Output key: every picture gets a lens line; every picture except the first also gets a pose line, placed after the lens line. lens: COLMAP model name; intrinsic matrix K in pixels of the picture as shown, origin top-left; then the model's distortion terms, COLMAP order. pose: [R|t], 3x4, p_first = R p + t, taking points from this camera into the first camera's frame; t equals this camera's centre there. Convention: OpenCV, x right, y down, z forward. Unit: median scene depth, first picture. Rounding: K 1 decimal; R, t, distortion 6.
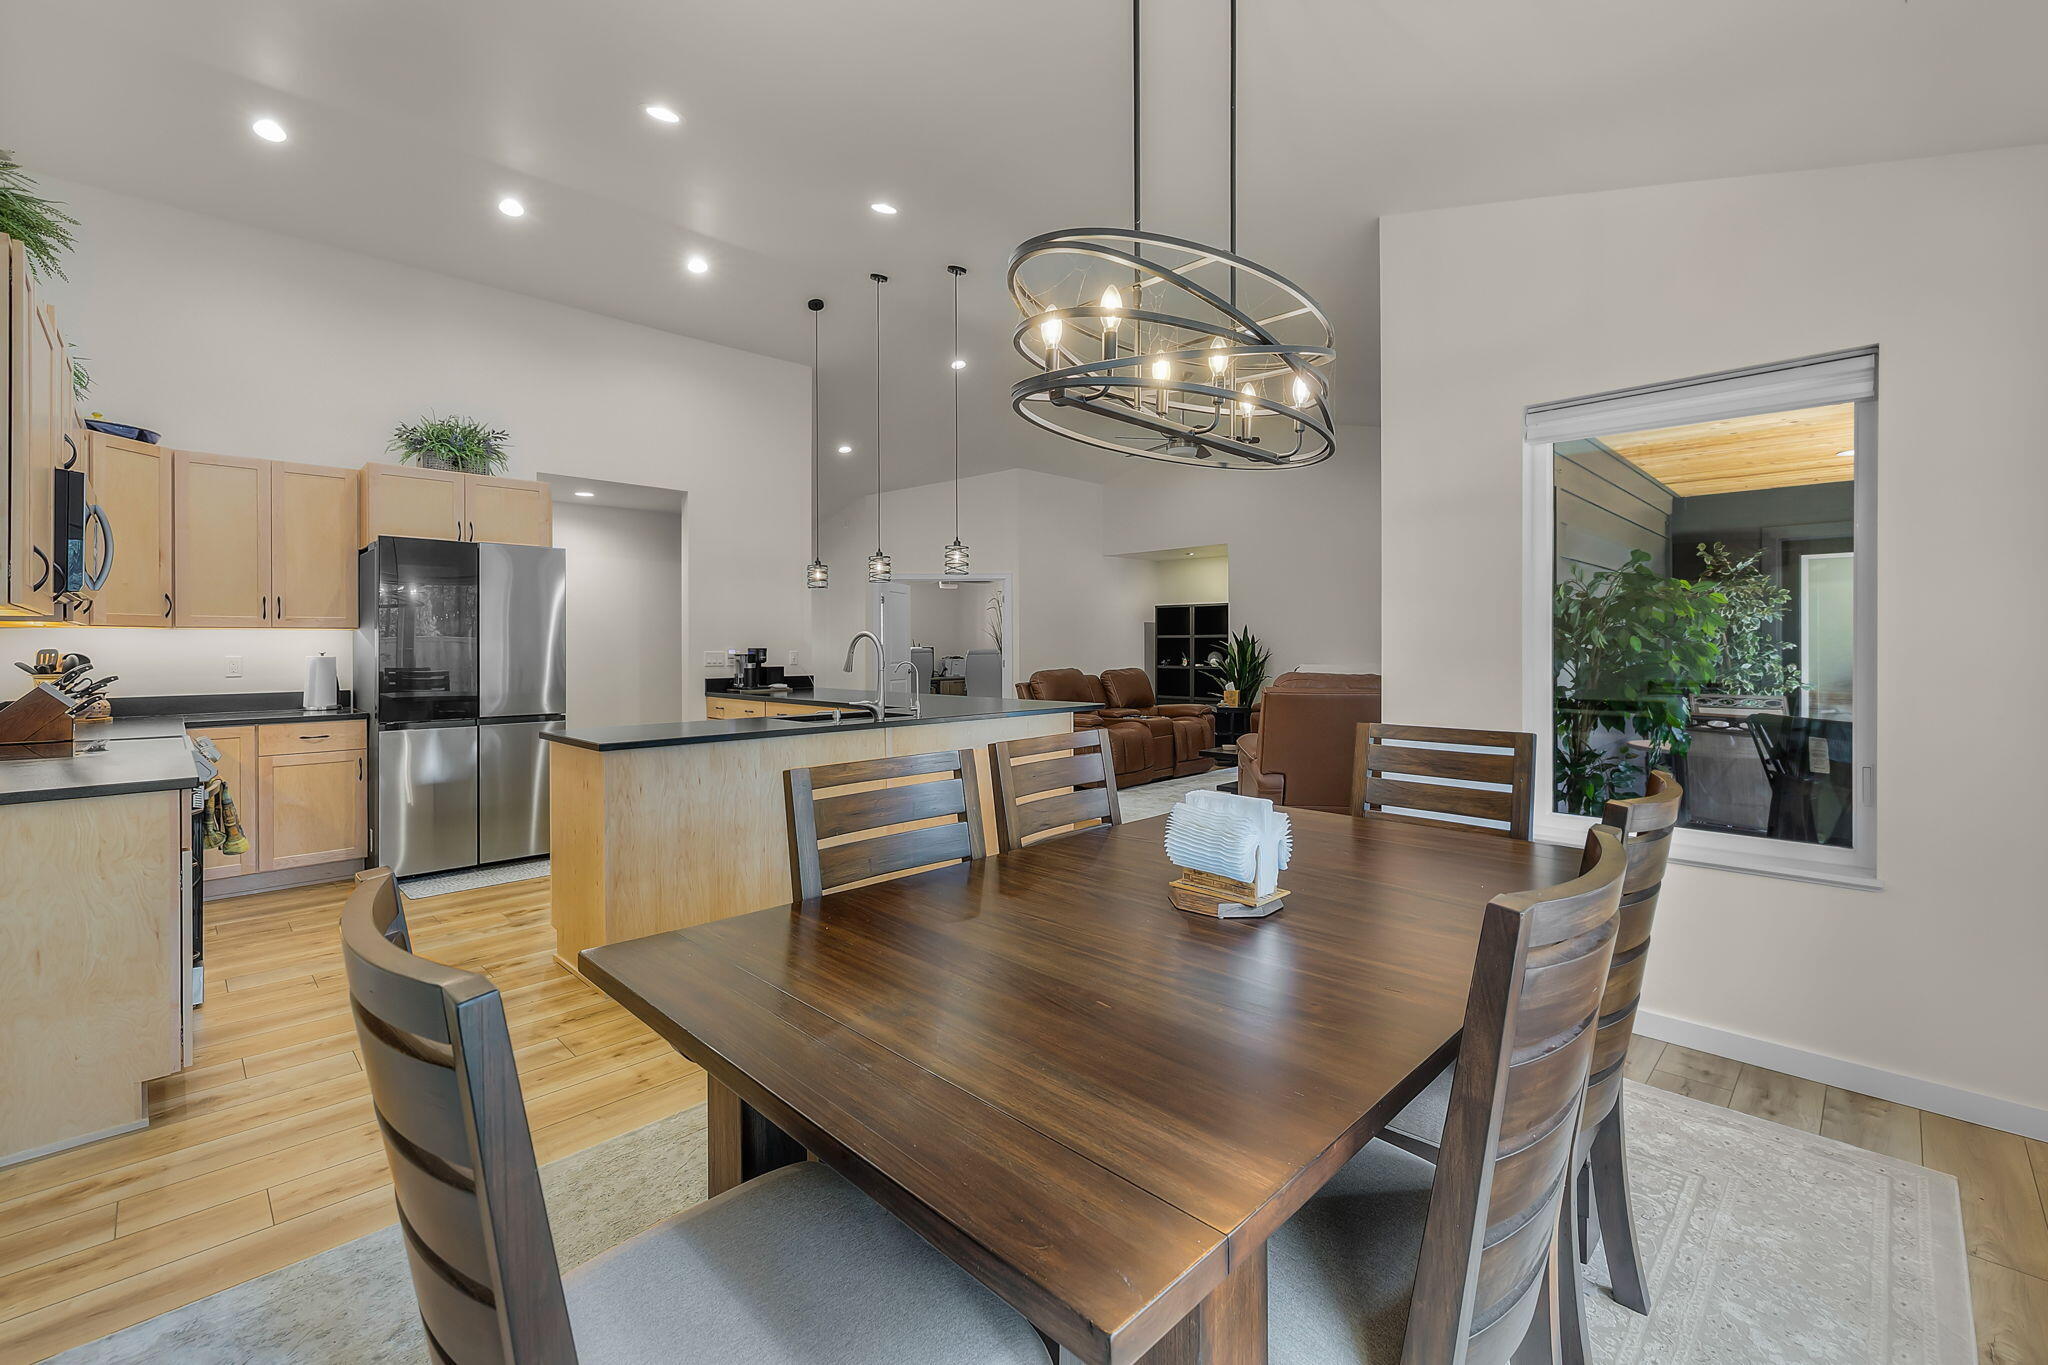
lens RADIAL K [[865.7, 0, 1015.1], [0, 865.7, 663.2], [0, 0, 1]] dist [0.003509, -0.000328]
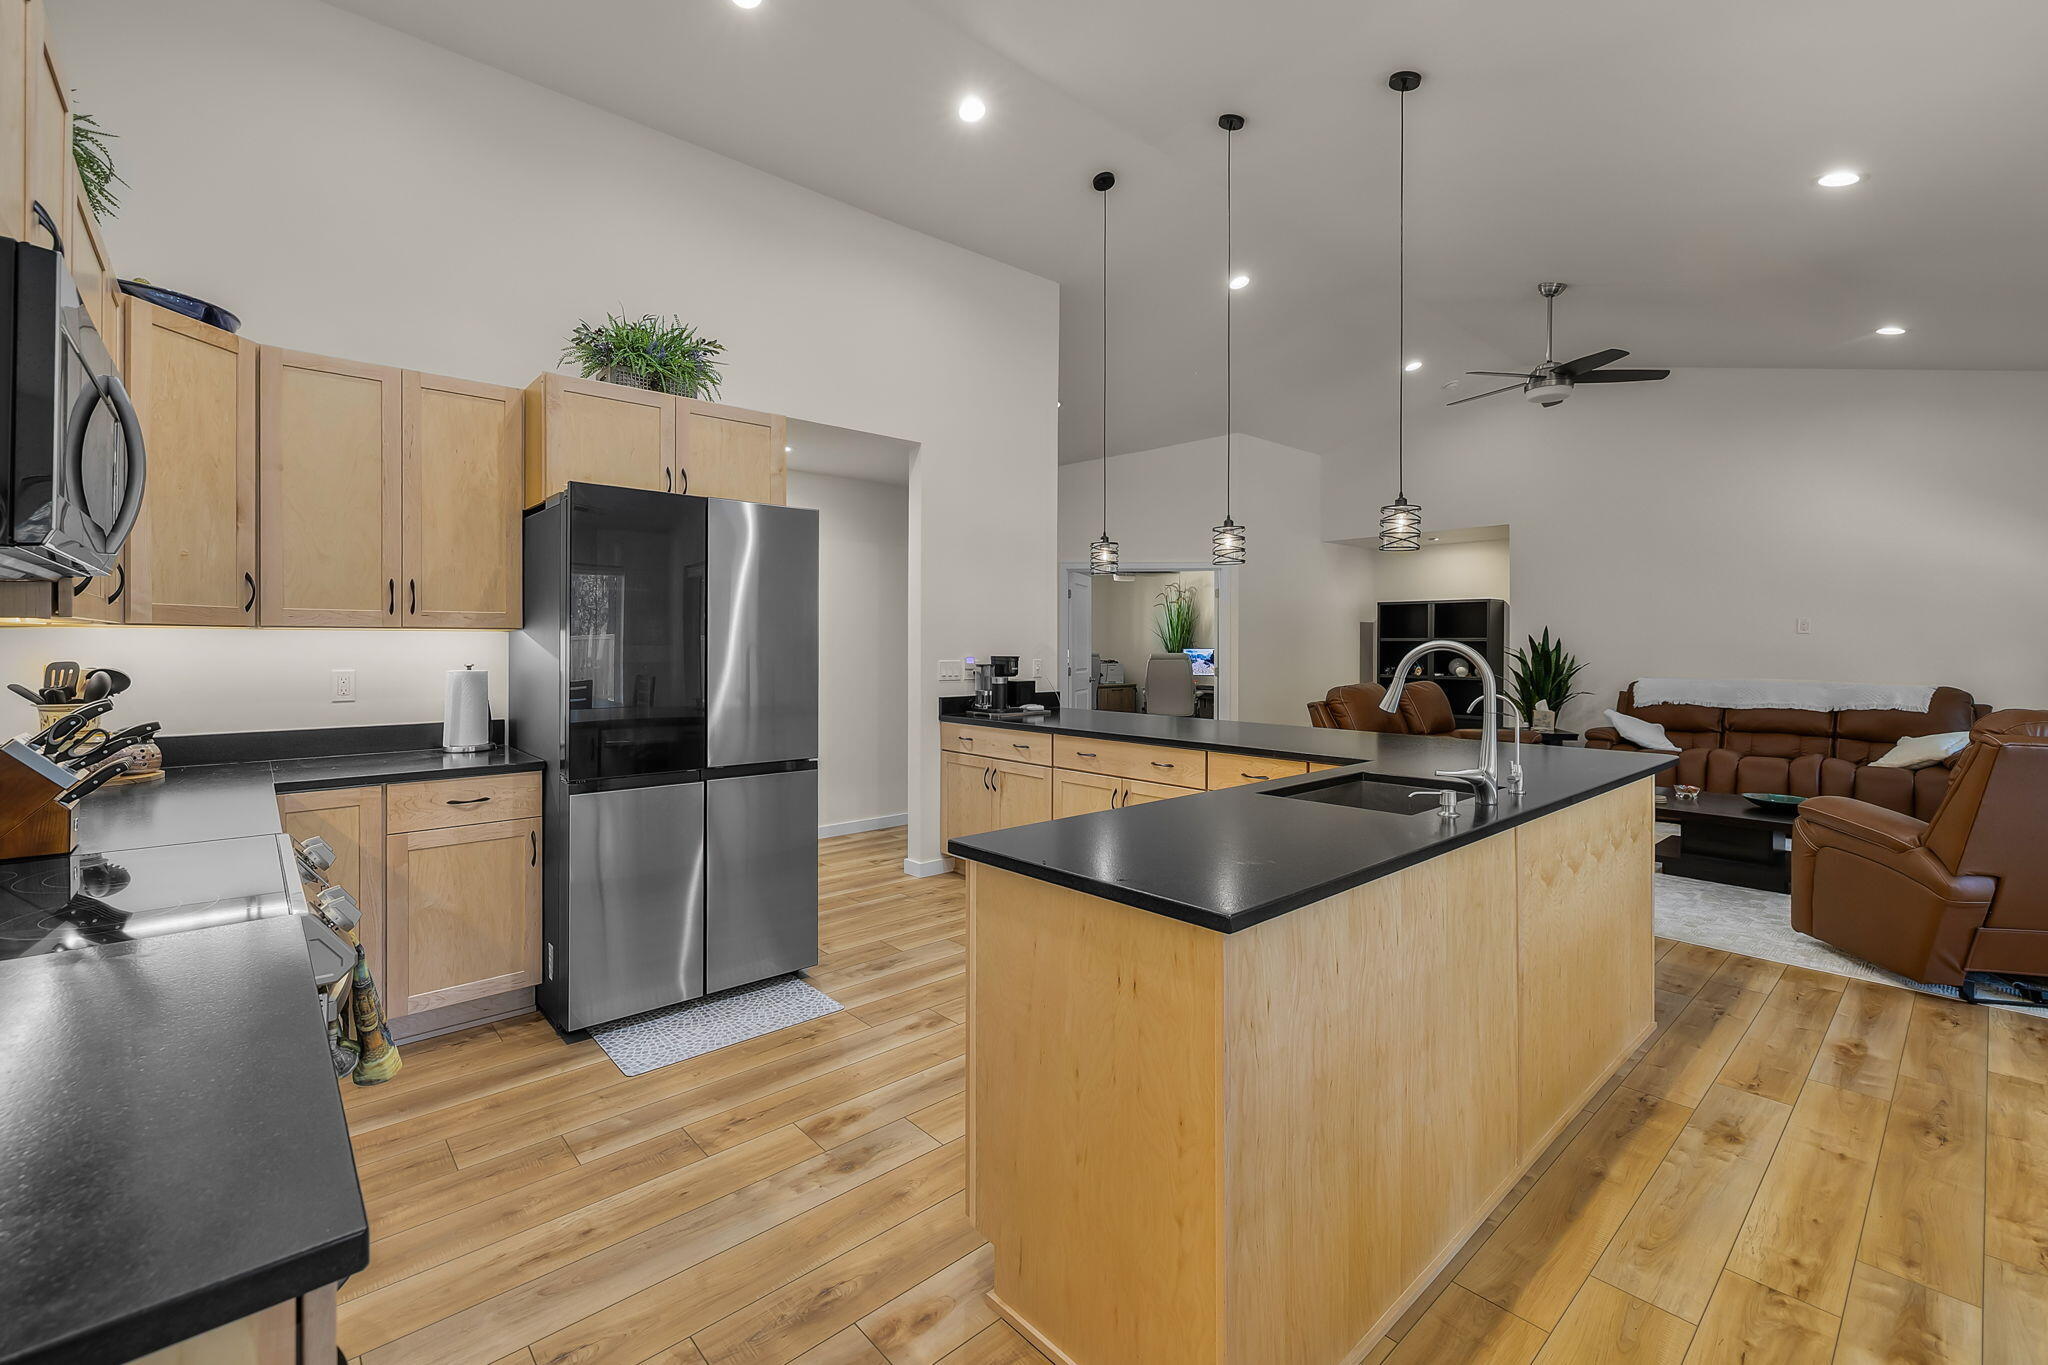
lens RADIAL K [[865.7, 0, 1006.3], [0, 865.7, 663.3], [0, 0, 1]] dist [0.003509, -0.000328]
pose [[0.998497, 0.007147, -0.054346, -0.348821], [-0.007002, 0.999971, 0.002868, -0.017972], [0.054365, -0.002484, 0.998518, 0.355935]]
